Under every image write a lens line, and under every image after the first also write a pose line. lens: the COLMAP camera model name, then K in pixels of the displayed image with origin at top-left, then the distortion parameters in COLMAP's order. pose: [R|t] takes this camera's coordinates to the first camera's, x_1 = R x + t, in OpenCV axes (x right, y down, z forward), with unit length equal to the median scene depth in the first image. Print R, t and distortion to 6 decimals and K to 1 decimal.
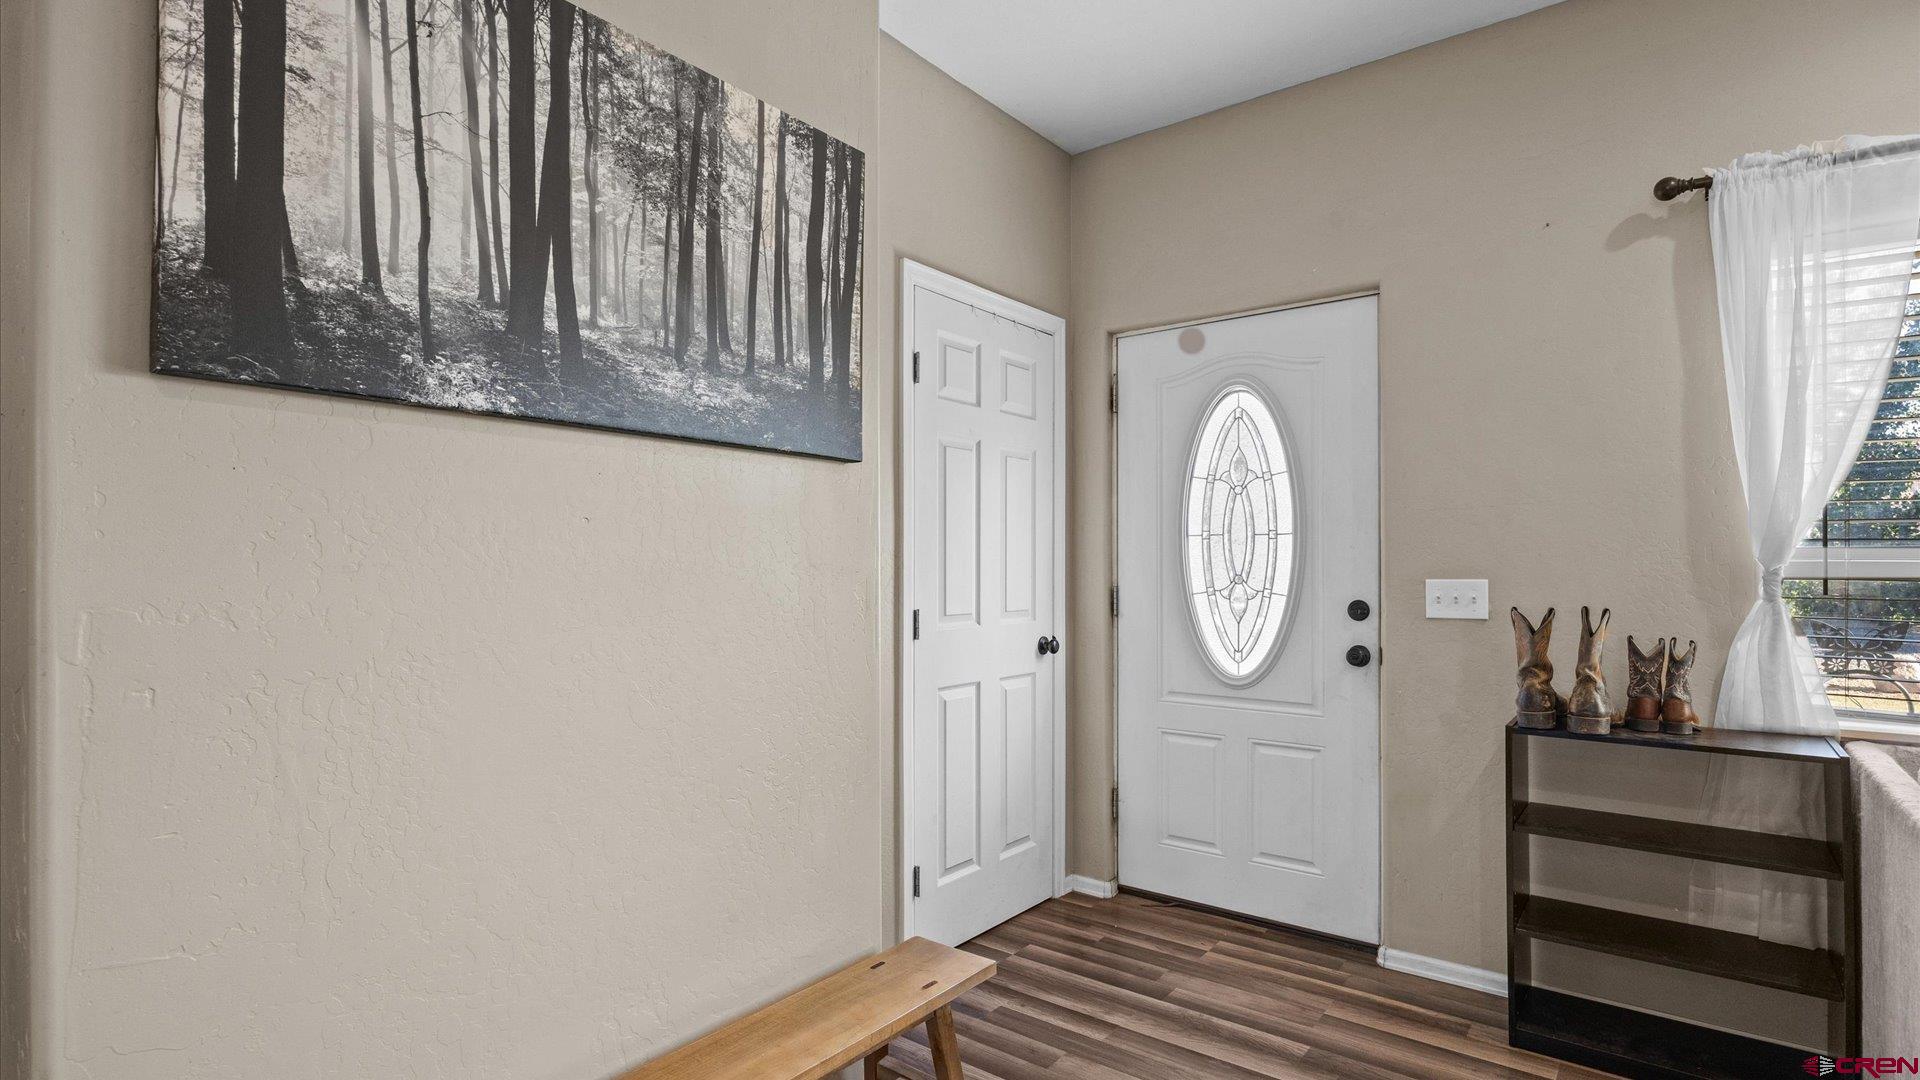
lens RADIAL K [[916.9, 0, 969.4], [0, 916.9, 555.5], [0, 0, 1]] dist [-0.008495, 0.000610]
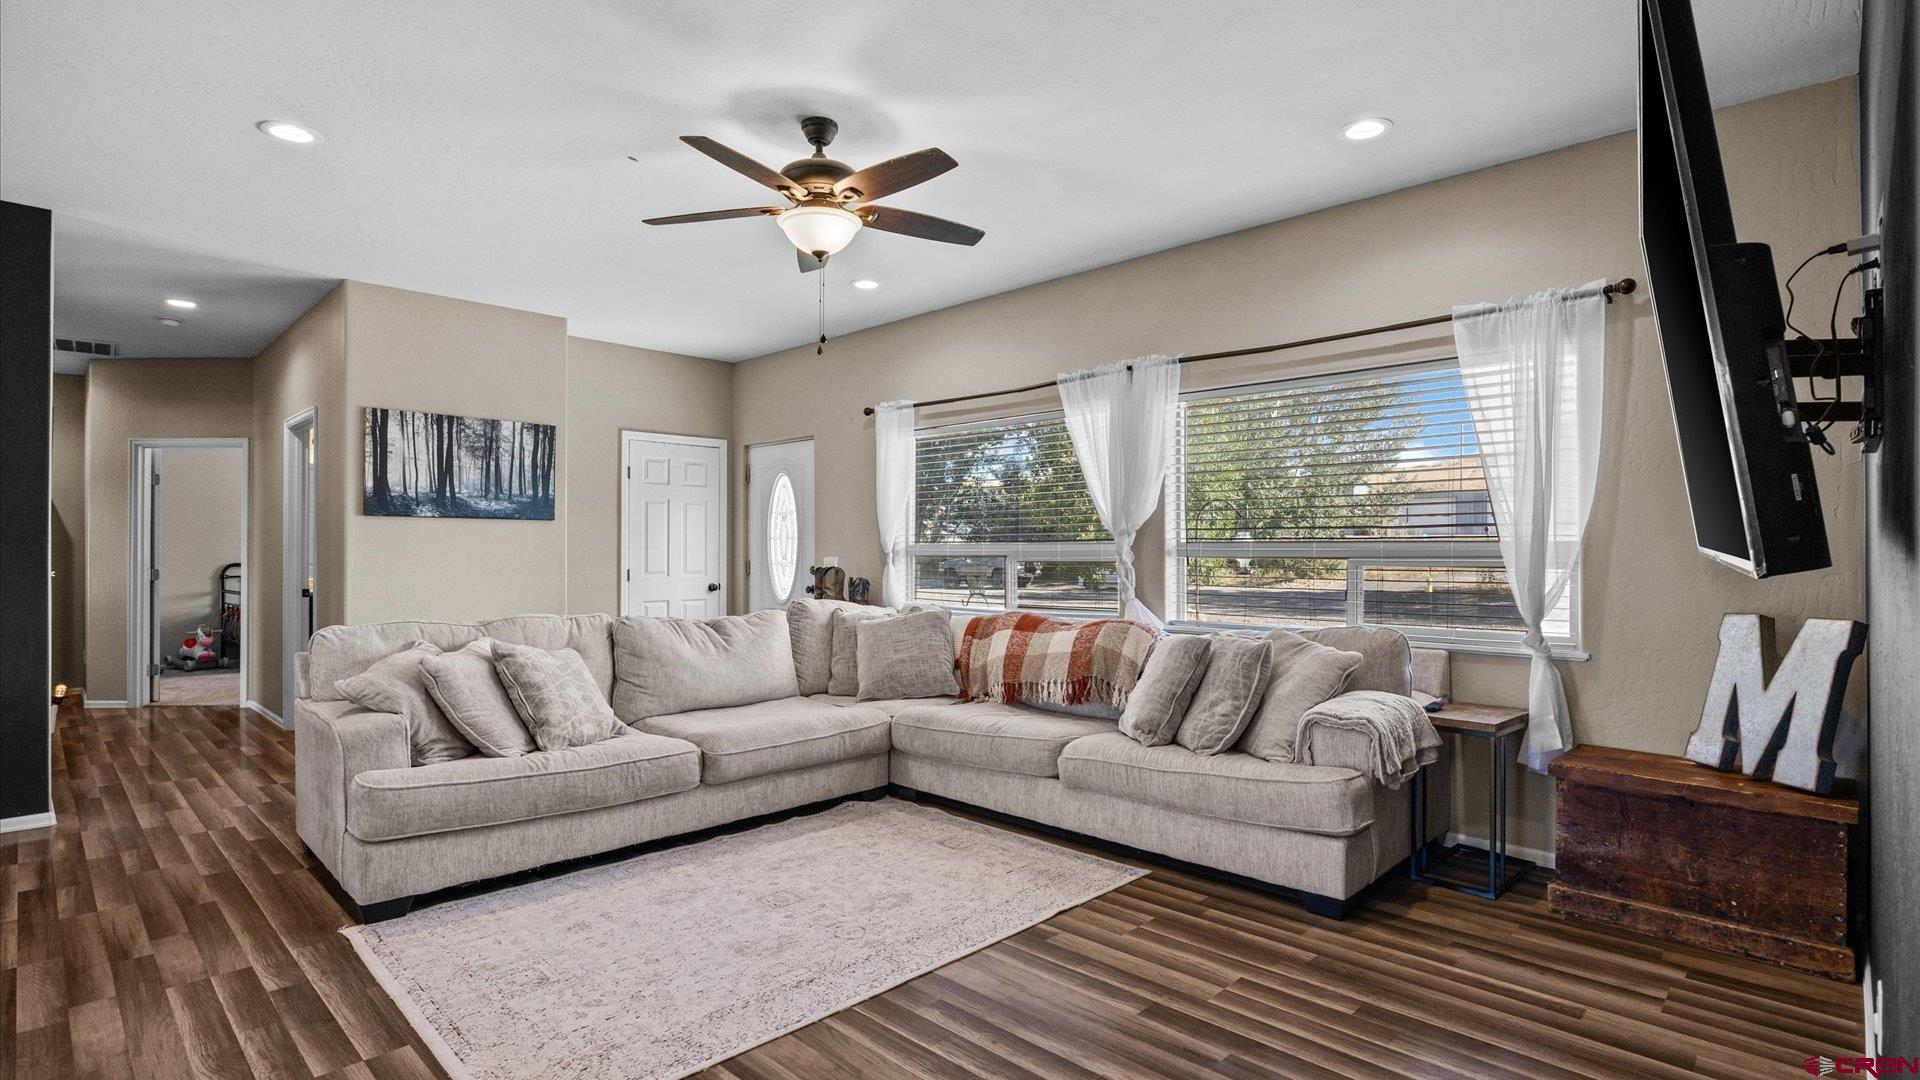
lens RADIAL K [[916.9, 0, 964.4], [0, 916.9, 544.6], [0, 0, 1]] dist [-0.008495, 0.000610]
pose [[0.994094, -0.002868, -0.108486, 1.391418], [0.002990, 0.999995, 0.000960, -0.010858], [0.108482, -0.001279, 0.994098, -1.725085]]
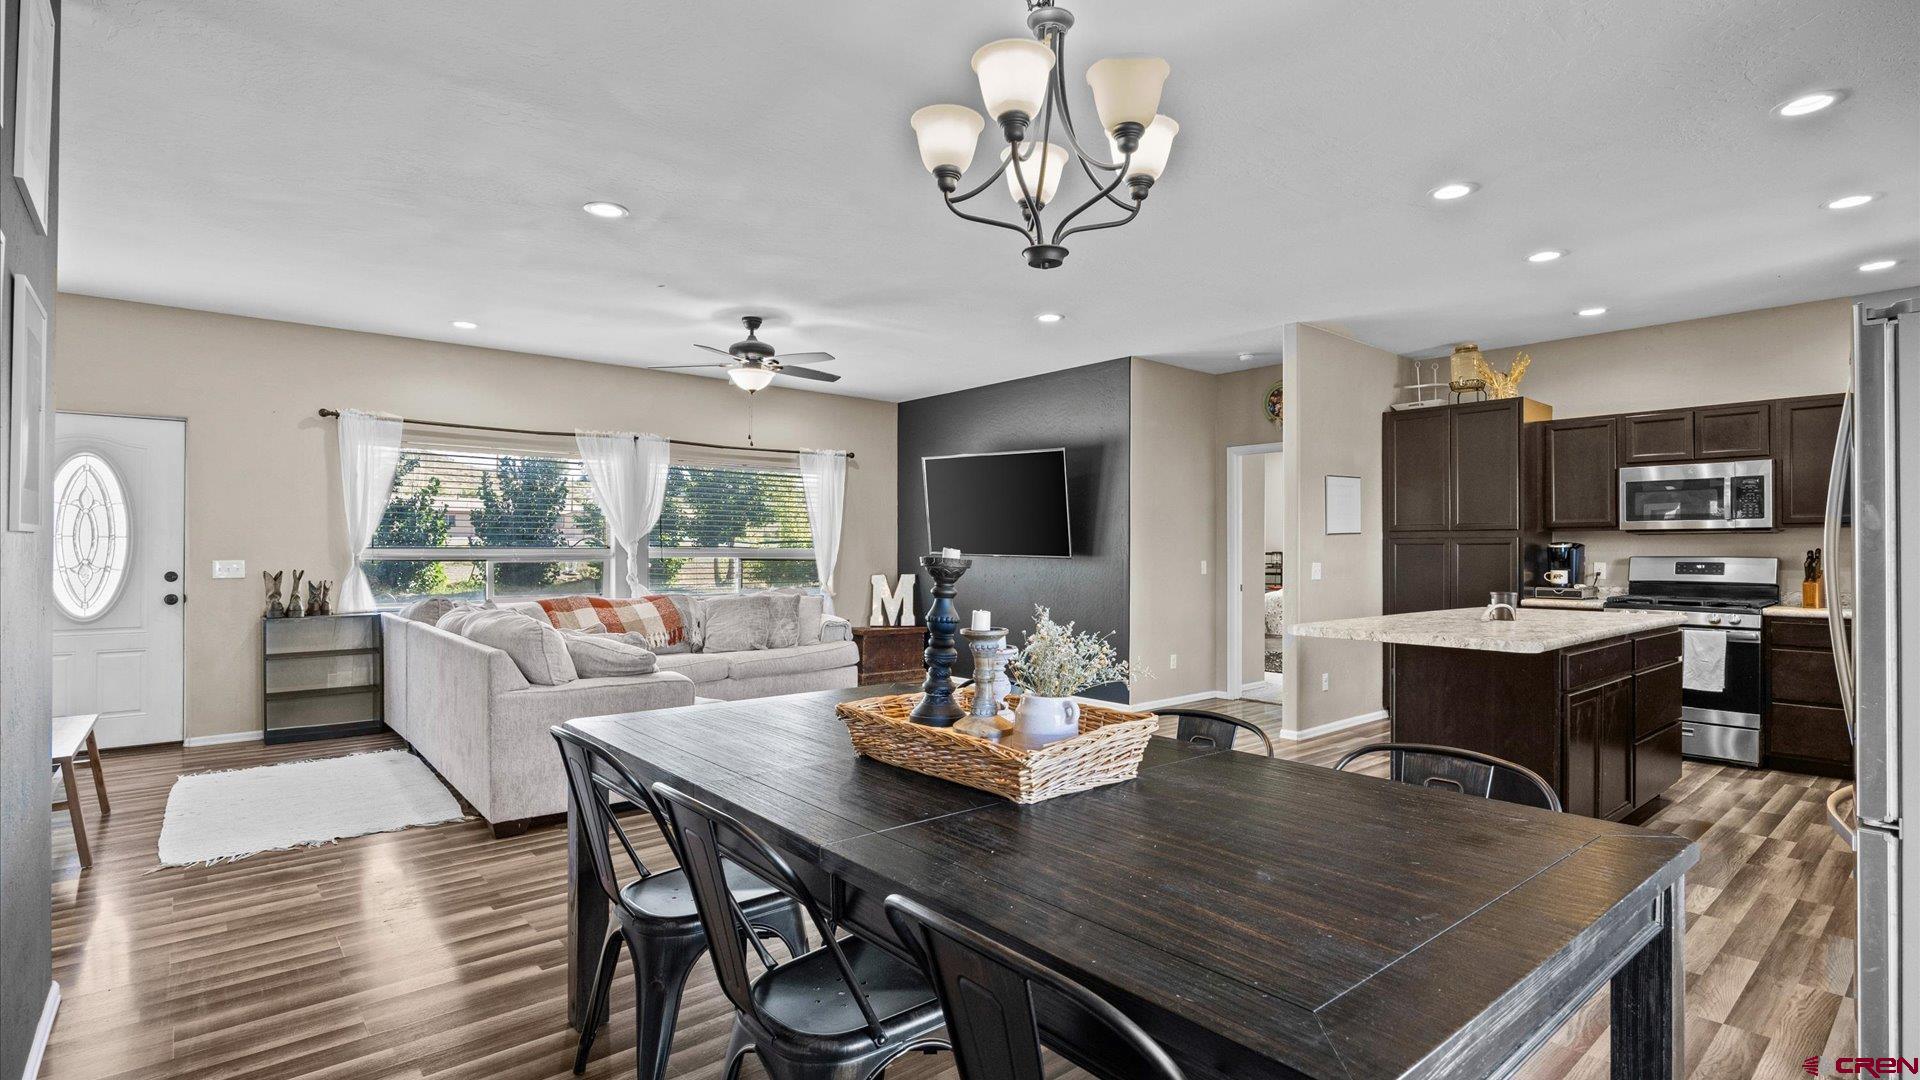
lens RADIAL K [[916.9, 0, 957.0], [0, 916.9, 544.8], [0, 0, 1]] dist [-0.008495, 0.000610]
pose [[0.210651, 0.005967, 0.977543, -1.514700], [-0.008111, 0.999958, -0.004356, -0.019450], [-0.977528, -0.007011, 0.210690, -1.435258]]
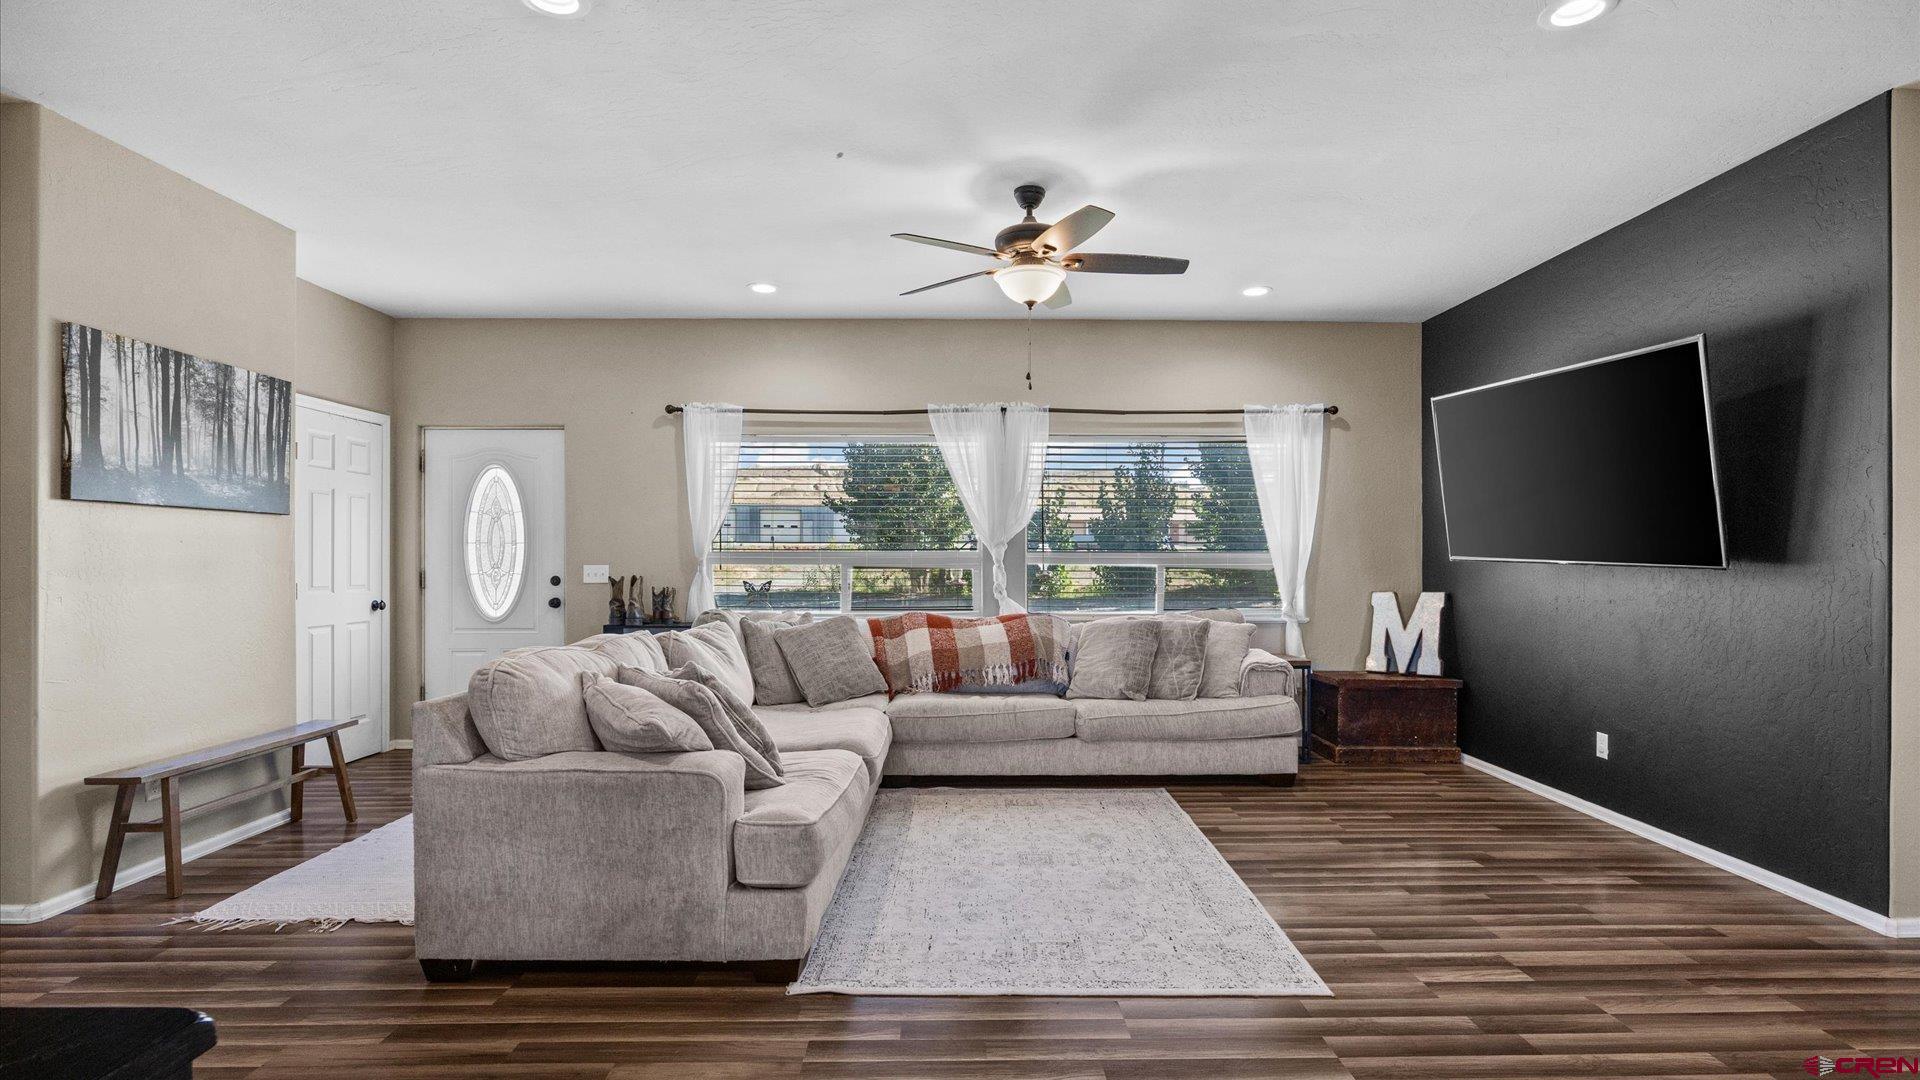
lens RADIAL K [[916.9, 0, 963.8], [0, 916.9, 557.3], [0, 0, 1]] dist [-0.008495, 0.000610]
pose [[0.784606, -0.000748, 0.619994, -0.173970], [-0.004323, 0.999968, 0.006676, -0.013366], [-0.619979, -0.007918, 0.784578, -1.552110]]
